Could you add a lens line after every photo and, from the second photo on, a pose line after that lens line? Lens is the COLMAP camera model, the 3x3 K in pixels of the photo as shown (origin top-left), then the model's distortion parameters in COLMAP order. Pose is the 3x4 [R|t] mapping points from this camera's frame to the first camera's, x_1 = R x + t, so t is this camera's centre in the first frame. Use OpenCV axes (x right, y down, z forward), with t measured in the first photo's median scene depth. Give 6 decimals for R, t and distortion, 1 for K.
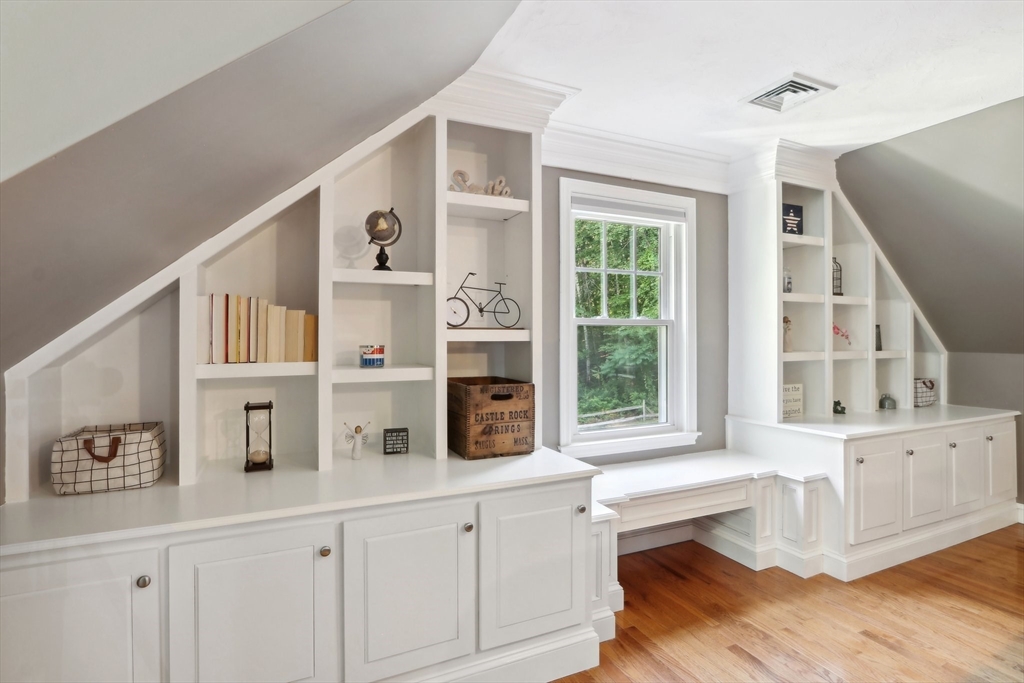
lens RADIAL K [[476.2, 0, 491.6], [0, 476.2, 335.6], [0, 0, 1]] dist [-0.018102, 0.000282]
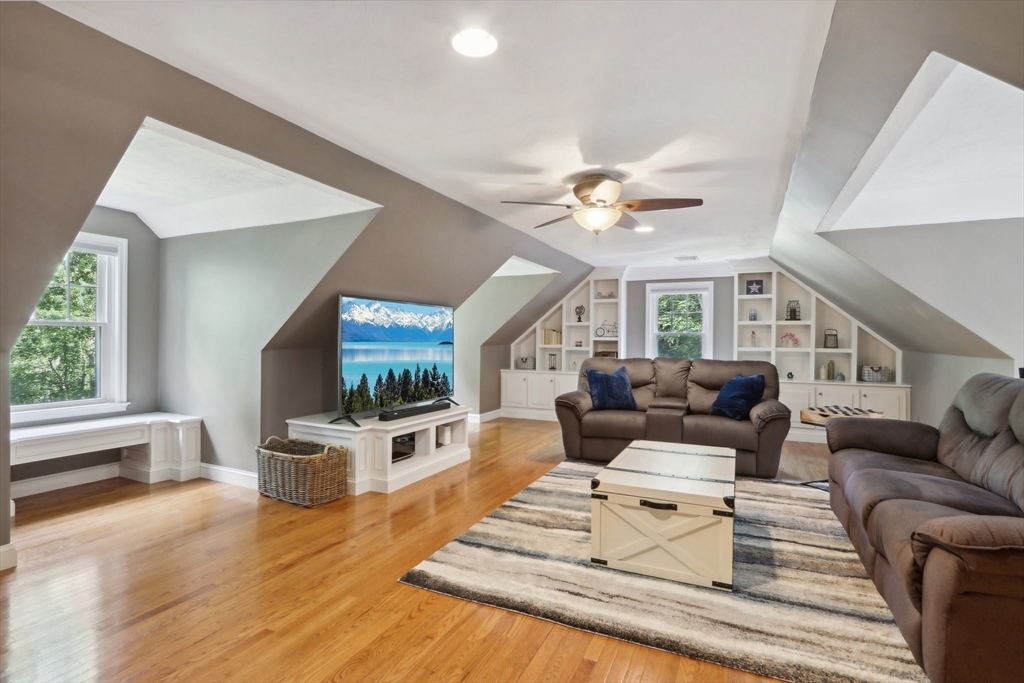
lens RADIAL K [[528.7, 0, 506.0], [0, 528.7, 337.8], [0, 0, 1]] dist [-0.012639, -0.000004]
pose [[0.652456, 0.007673, -0.757787, 2.635777], [-0.003521, 0.999969, 0.007094, -0.034225], [0.757818, -0.001960, 0.652463, -2.254831]]
